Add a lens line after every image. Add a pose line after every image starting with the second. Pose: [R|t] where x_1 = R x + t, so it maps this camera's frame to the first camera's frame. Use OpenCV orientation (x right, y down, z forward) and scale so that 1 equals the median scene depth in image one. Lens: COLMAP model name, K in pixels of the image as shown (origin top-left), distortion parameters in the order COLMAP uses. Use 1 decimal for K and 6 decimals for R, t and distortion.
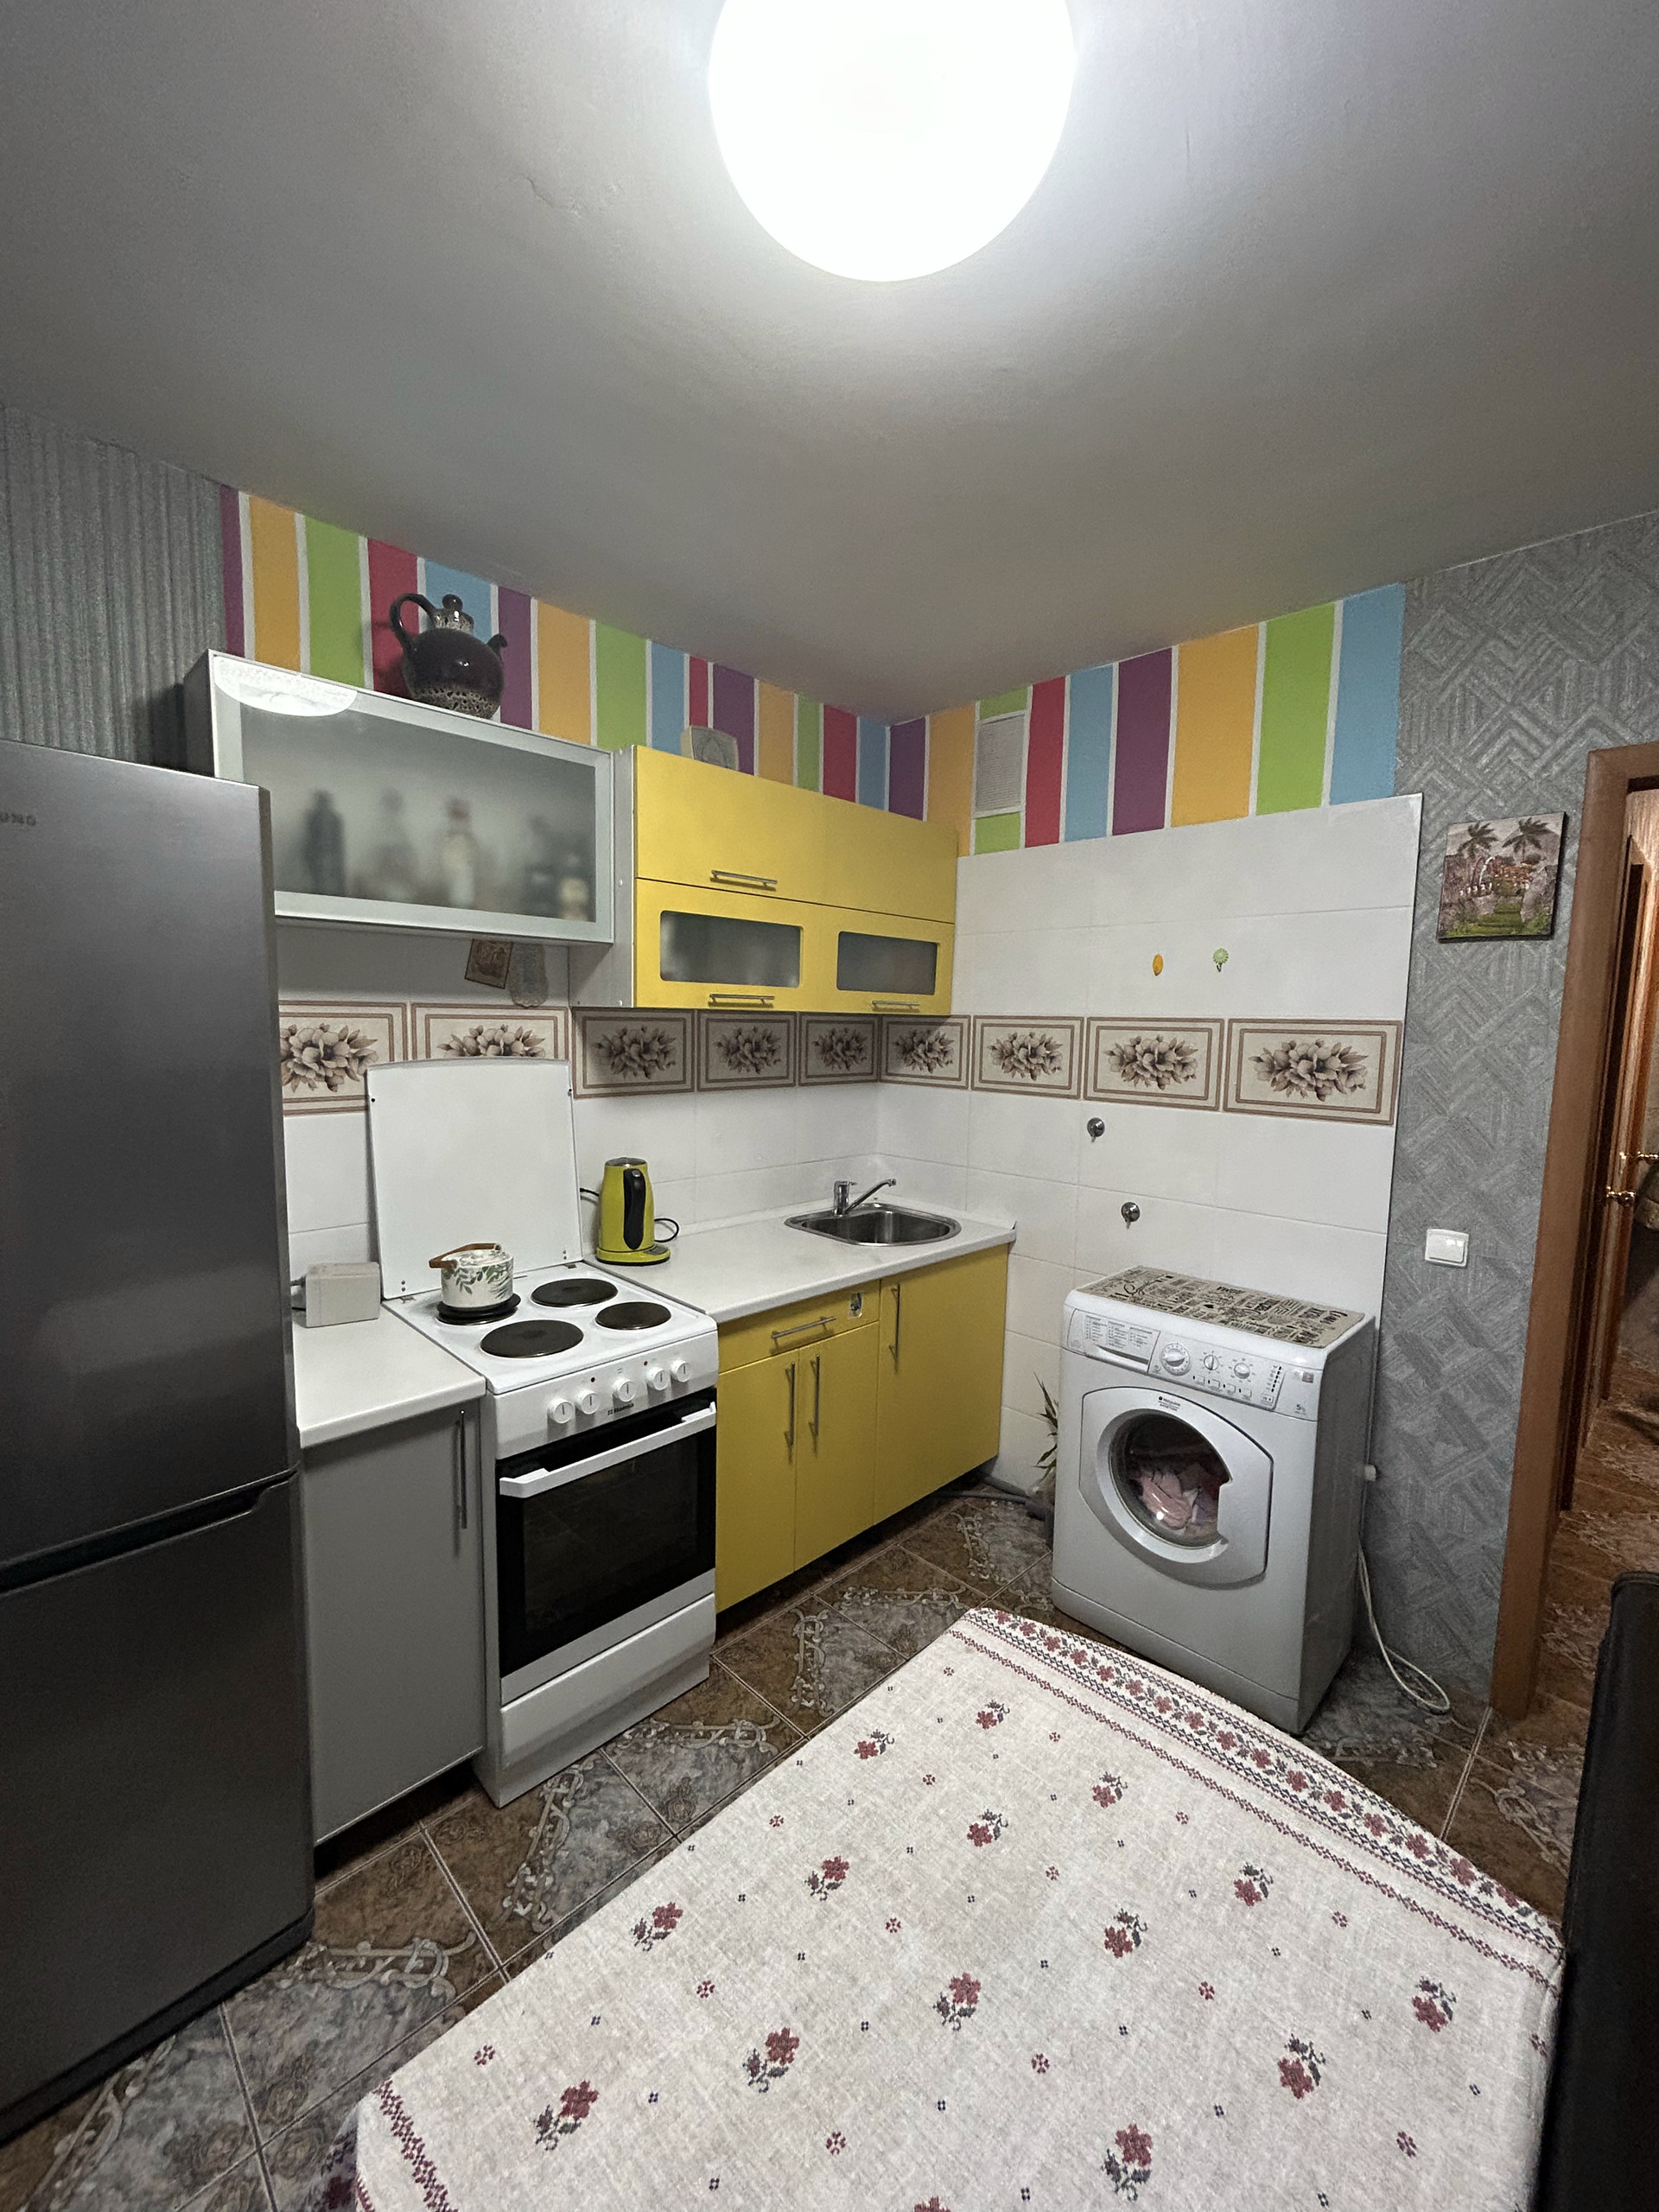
lens RADIAL K [[887.3, 0, 829.8], [0, 887.3, 1107.1], [0, 0, 1]] dist [0.000951, -0.000113]
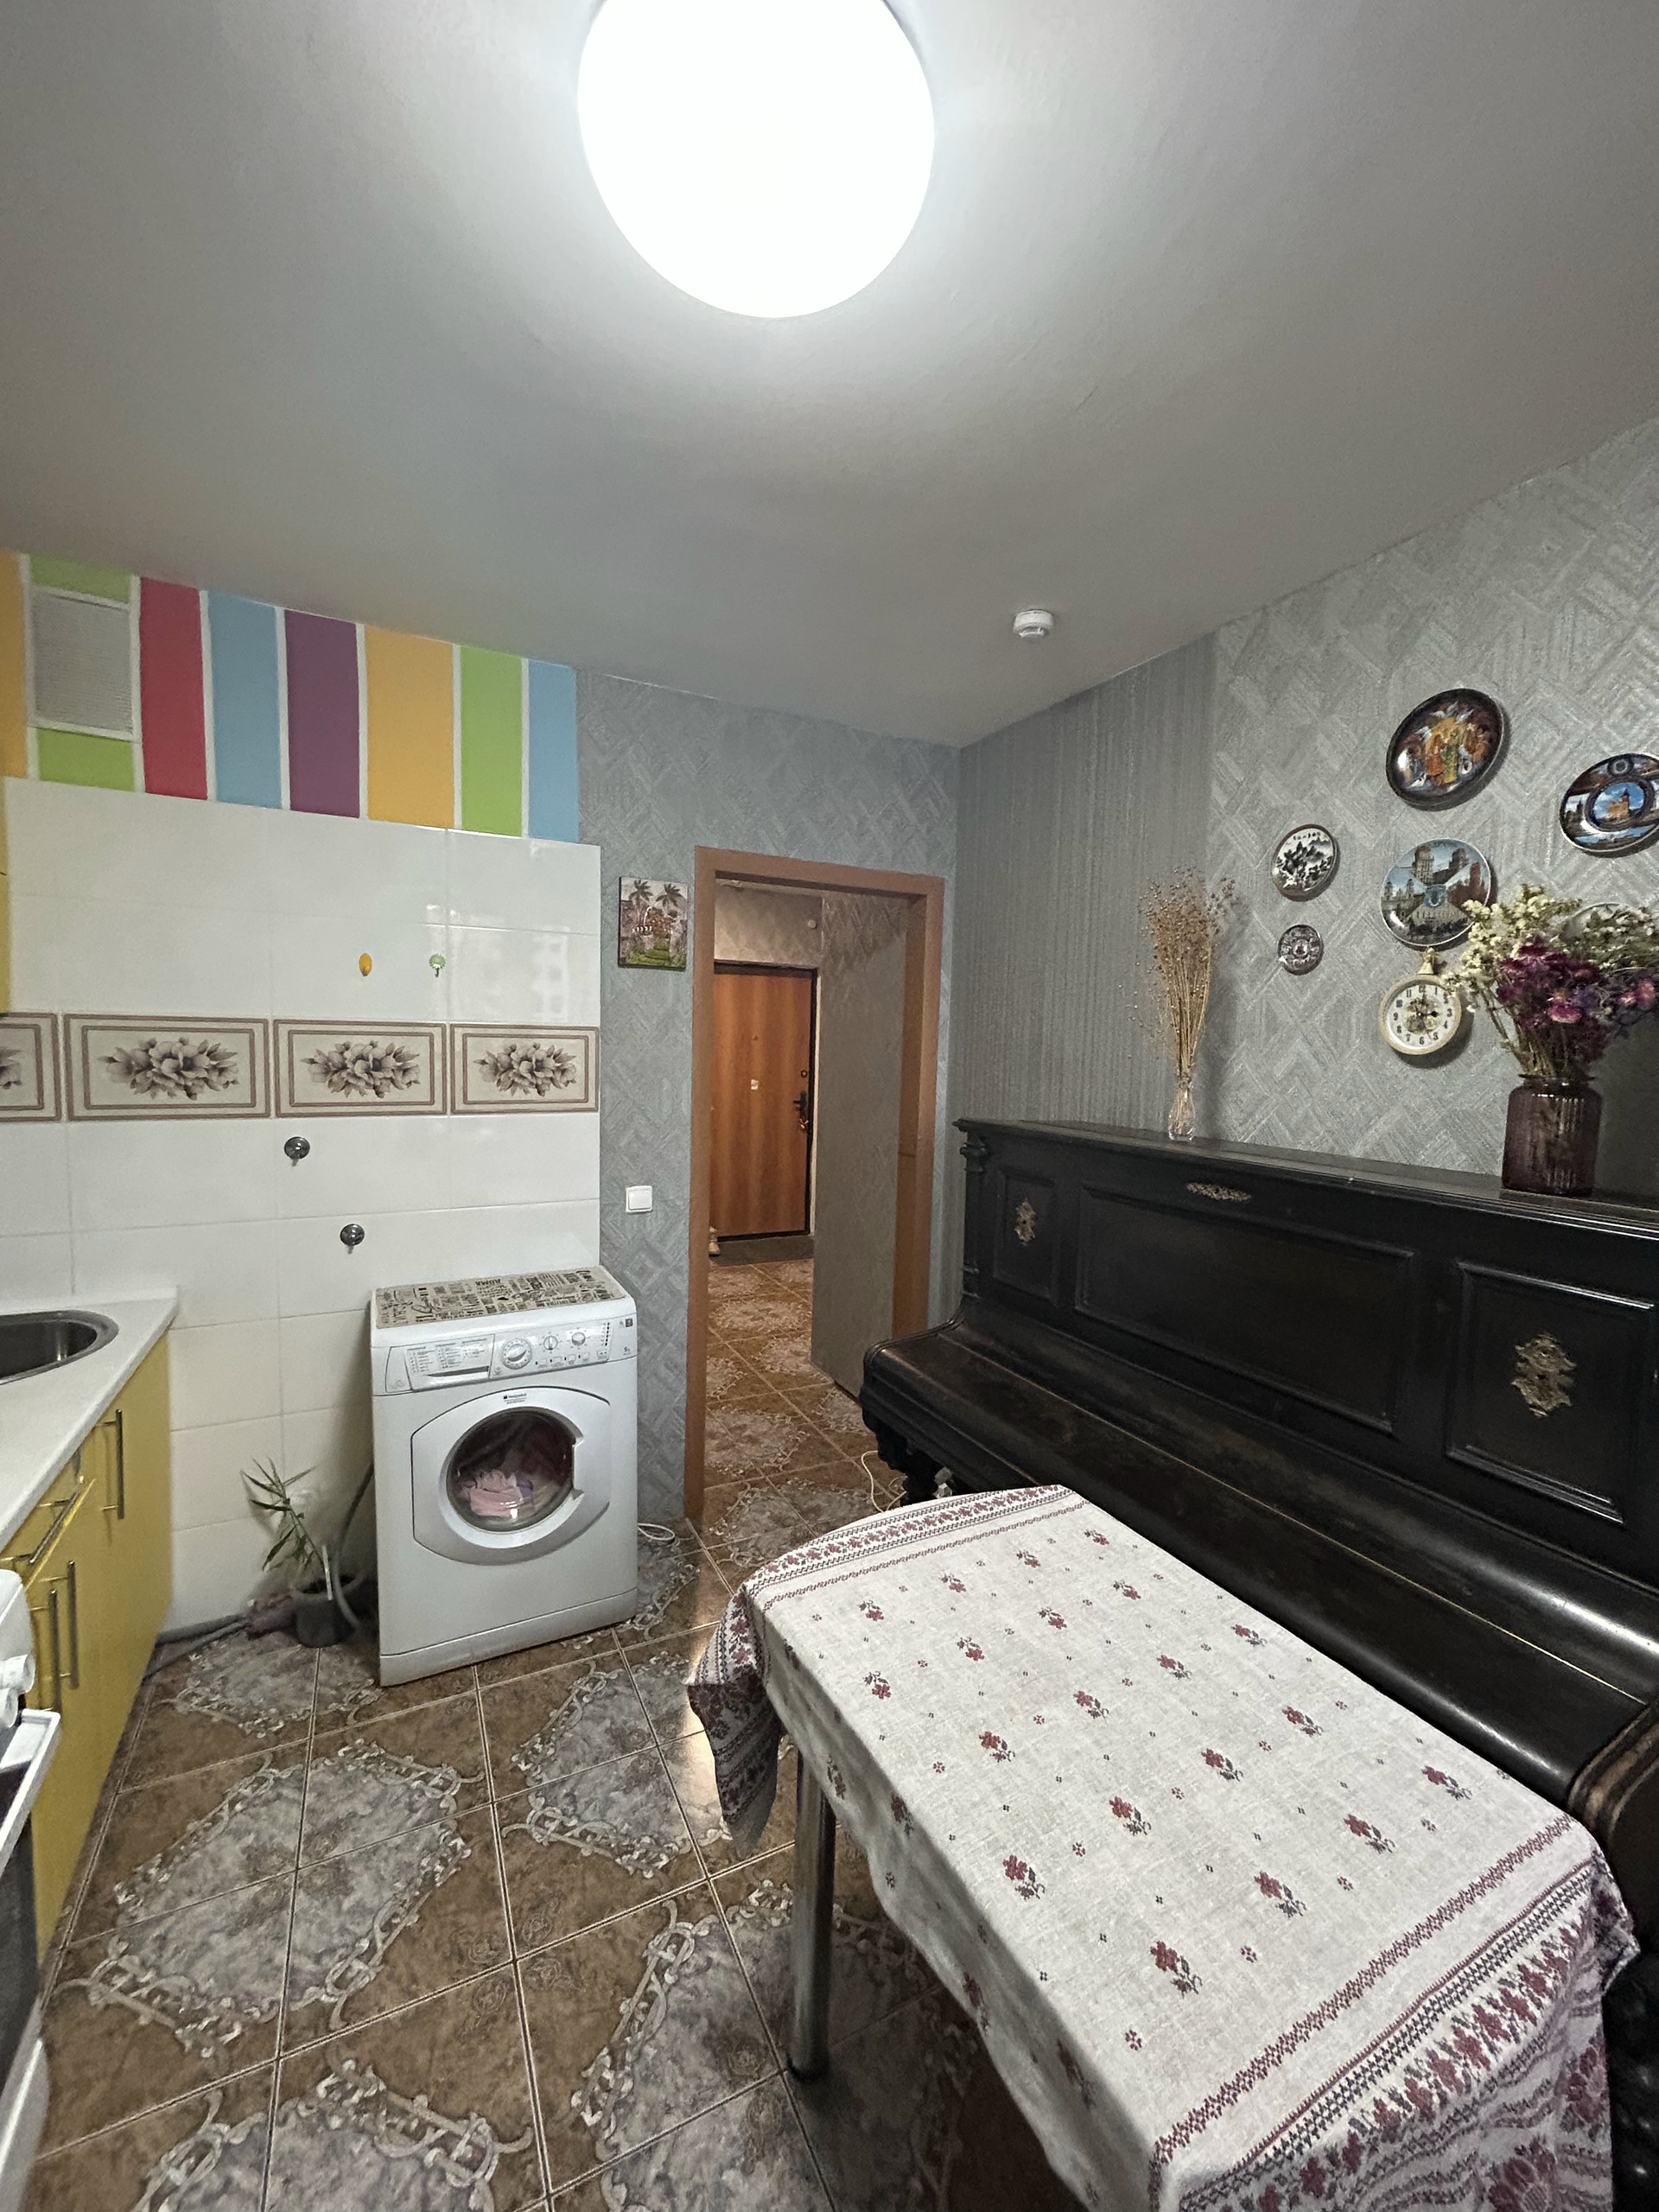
lens RADIAL K [[894.5, 0, 822.6], [0, 894.5, 1106.8], [0, 0, 1]] dist [0.000321, -0.000182]
pose [[0.316192, -0.086574, 0.944737, -0.423856], [0.078063, 0.994825, 0.065037, -0.040150], [-0.945478, 0.053185, 0.321314, 0.284404]]
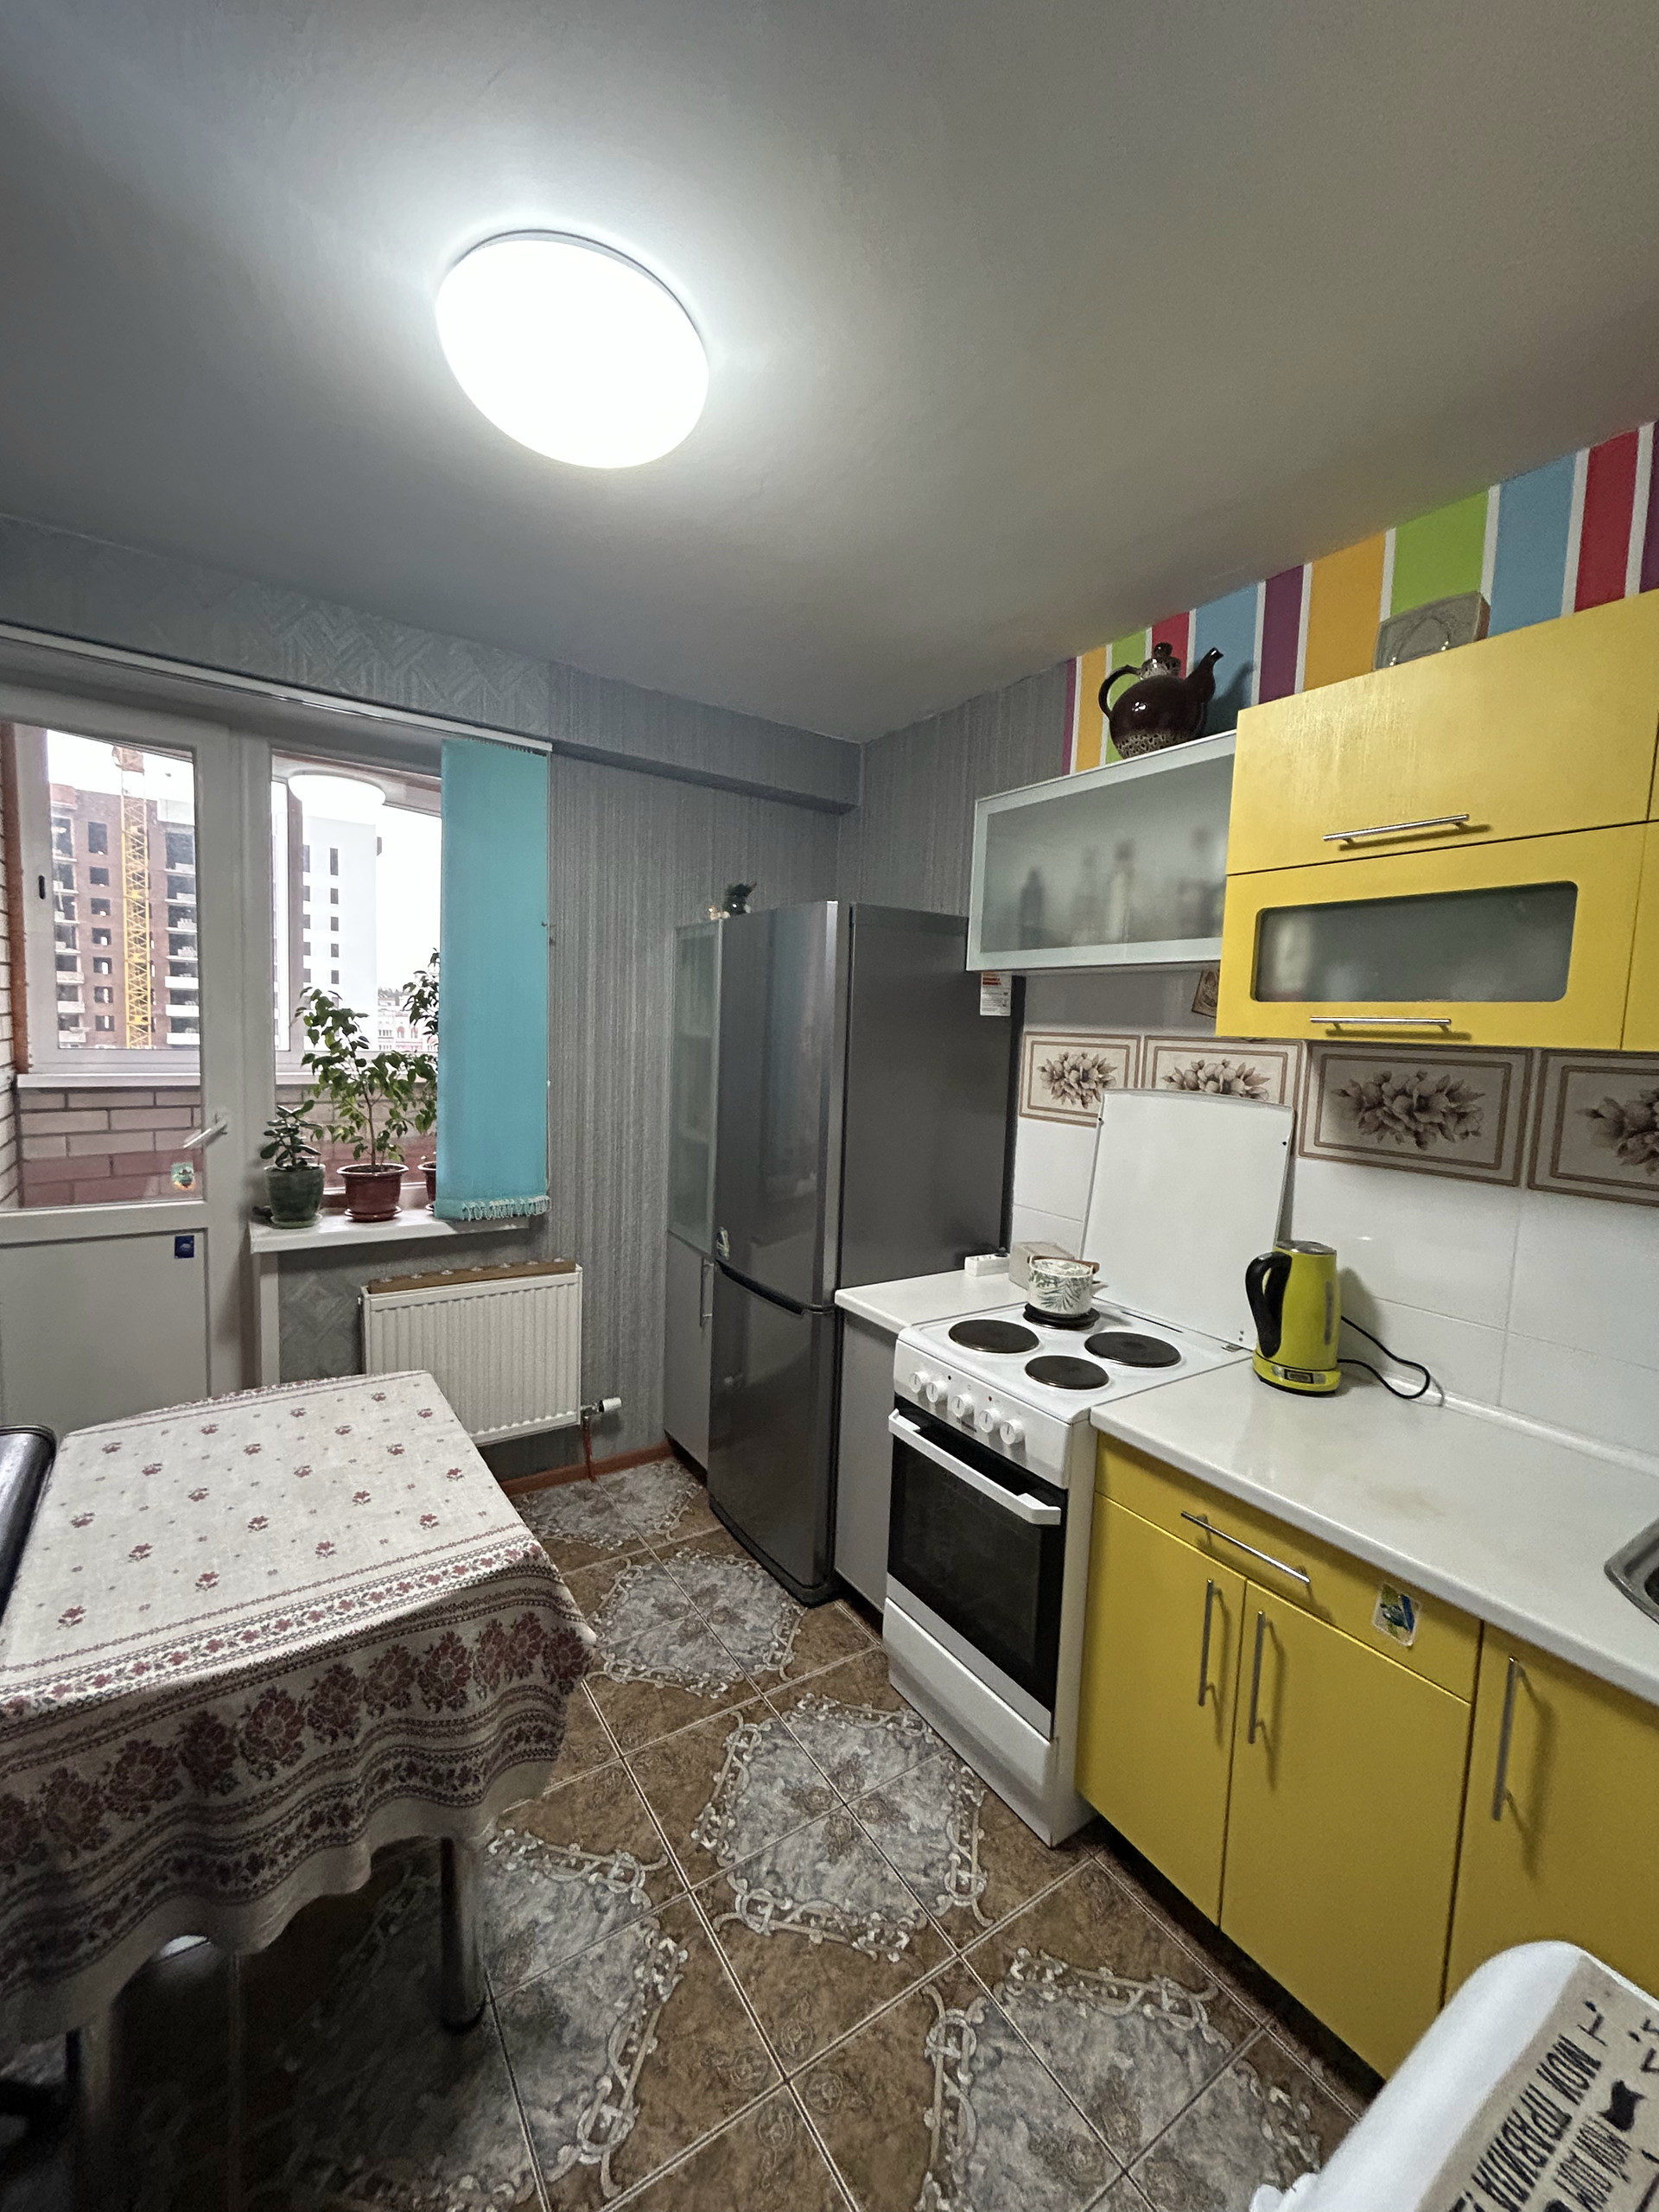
lens RADIAL K [[887.3, 0, 829.8], [0, 887.3, 1107.1], [0, 0, 1]] dist [0.000951, -0.000113]
pose [[-0.183143, 0.062094, -0.981123, 0.618056], [-0.142090, 0.985852, 0.088917, -0.069385], [0.972764, 0.155692, -0.171729, 0.782676]]
